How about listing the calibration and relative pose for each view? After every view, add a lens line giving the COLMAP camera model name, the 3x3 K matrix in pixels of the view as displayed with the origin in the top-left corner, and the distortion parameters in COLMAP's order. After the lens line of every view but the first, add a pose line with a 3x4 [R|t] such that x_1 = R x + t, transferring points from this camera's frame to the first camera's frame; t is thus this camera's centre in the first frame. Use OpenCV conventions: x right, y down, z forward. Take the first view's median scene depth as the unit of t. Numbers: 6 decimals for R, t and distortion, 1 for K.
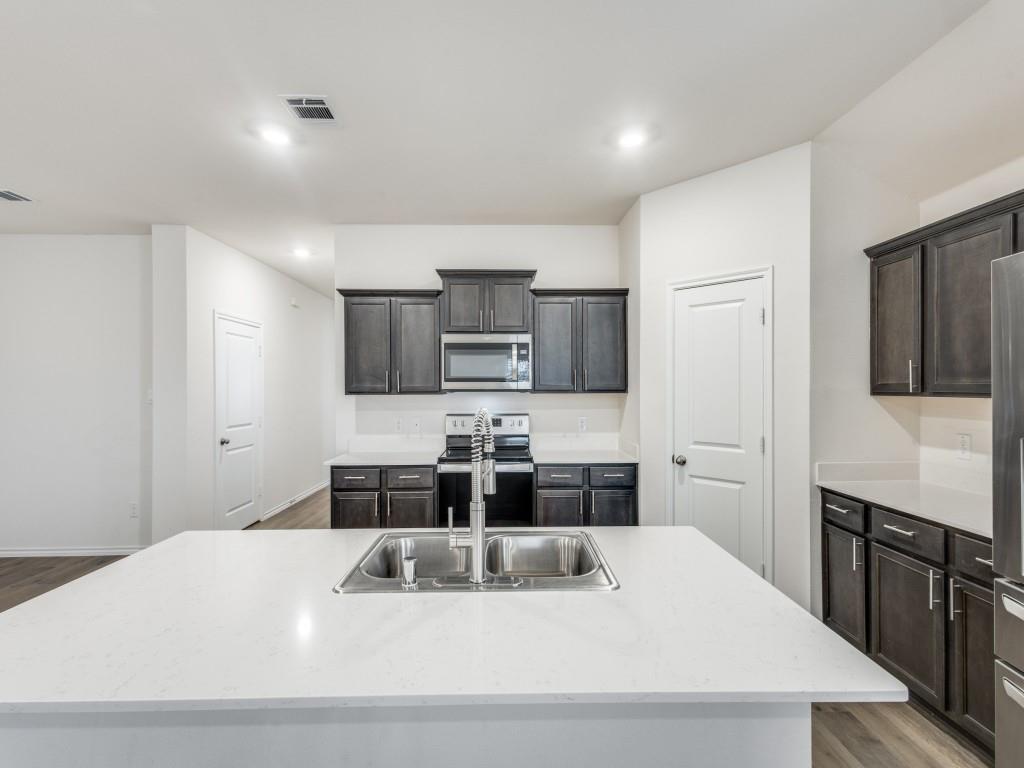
lens RADIAL K [[470.7, 0, 510.8], [0, 470.7, 388.6], [0, 0, 1]] dist [0.014988, -0.005059]
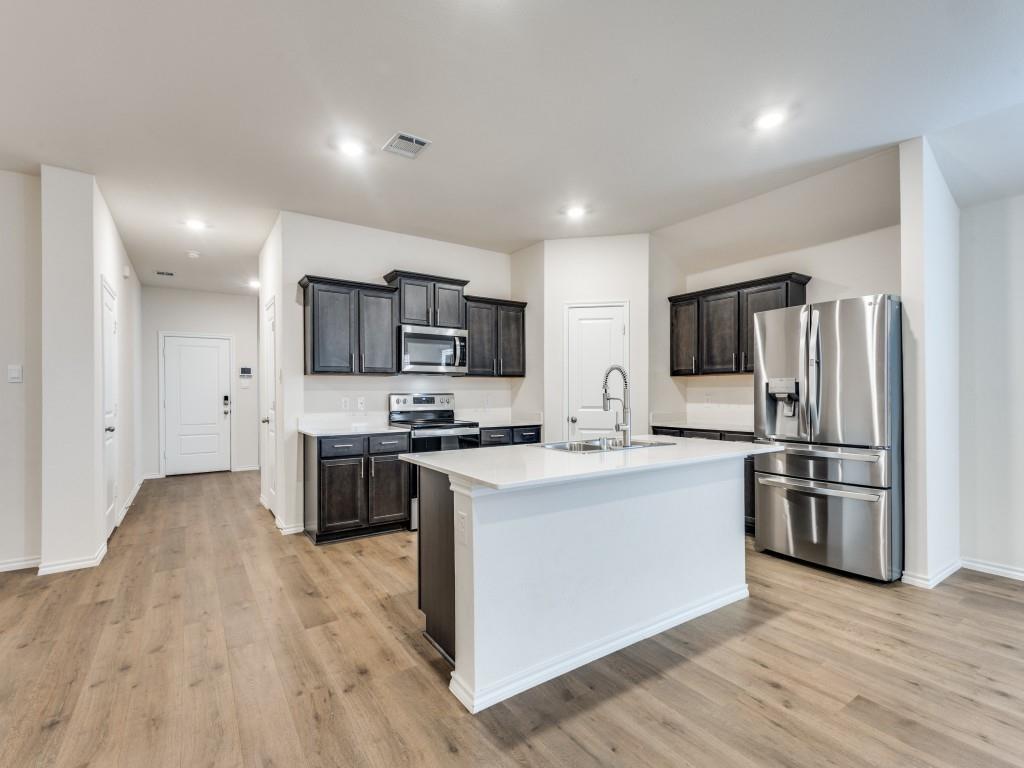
lens RADIAL K [[470.7, 0, 509.5], [0, 470.7, 399.3], [0, 0, 1]] dist [0.014988, -0.005059]
pose [[0.839769, -0.007164, 0.542896, -0.602324], [0.002031, 0.999947, 0.010053, 0.065802], [-0.542940, -0.007340, 0.839740, -0.163849]]
